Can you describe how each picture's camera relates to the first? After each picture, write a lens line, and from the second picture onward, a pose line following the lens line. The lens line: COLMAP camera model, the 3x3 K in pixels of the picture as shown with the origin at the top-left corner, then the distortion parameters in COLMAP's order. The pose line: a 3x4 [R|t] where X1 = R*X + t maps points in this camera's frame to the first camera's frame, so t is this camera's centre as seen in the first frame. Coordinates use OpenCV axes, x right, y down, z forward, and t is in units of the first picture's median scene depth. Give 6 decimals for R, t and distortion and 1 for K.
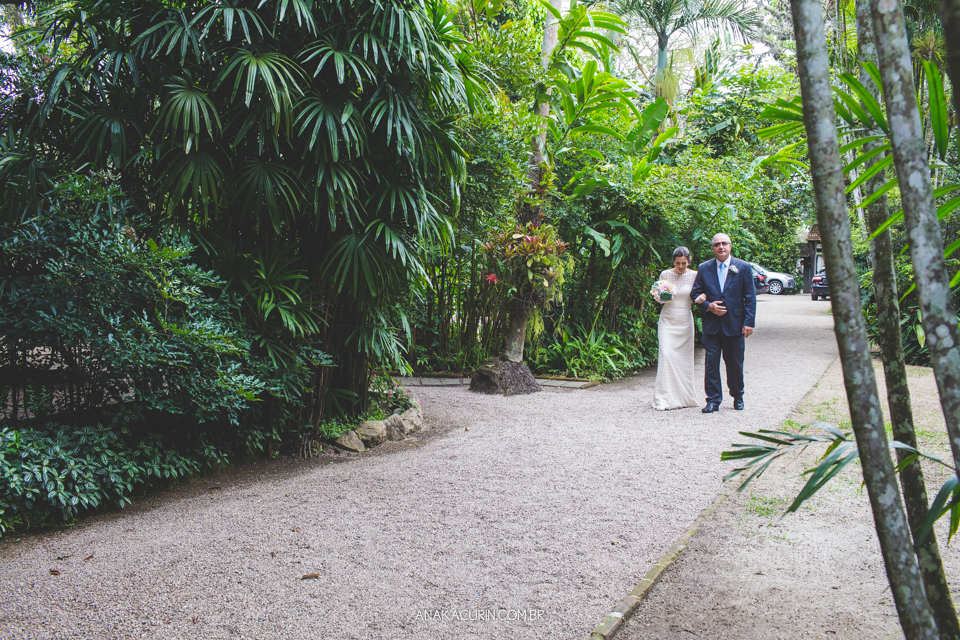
lens RADIAL K [[925.0, 0, 480.0], [0, 925.0, 320.0], [0, 0, 1]] dist [-0.102526, 0.134693]
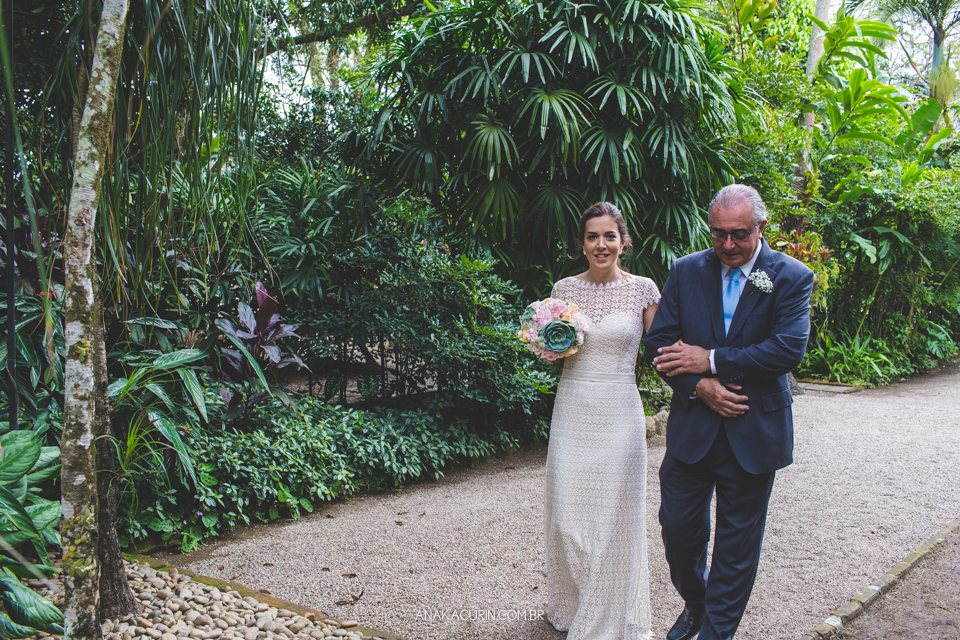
lens RADIAL K [[925.0, 0, 480.0], [0, 925.0, 320.0], [0, 0, 1]] dist [-0.102526, 0.134693]
pose [[0.963300, 0.012680, -0.268129, -0.013951], [-0.012690, 0.999918, 0.001695, -0.004733], [0.268129, 0.001770, 0.963382, -0.125674]]
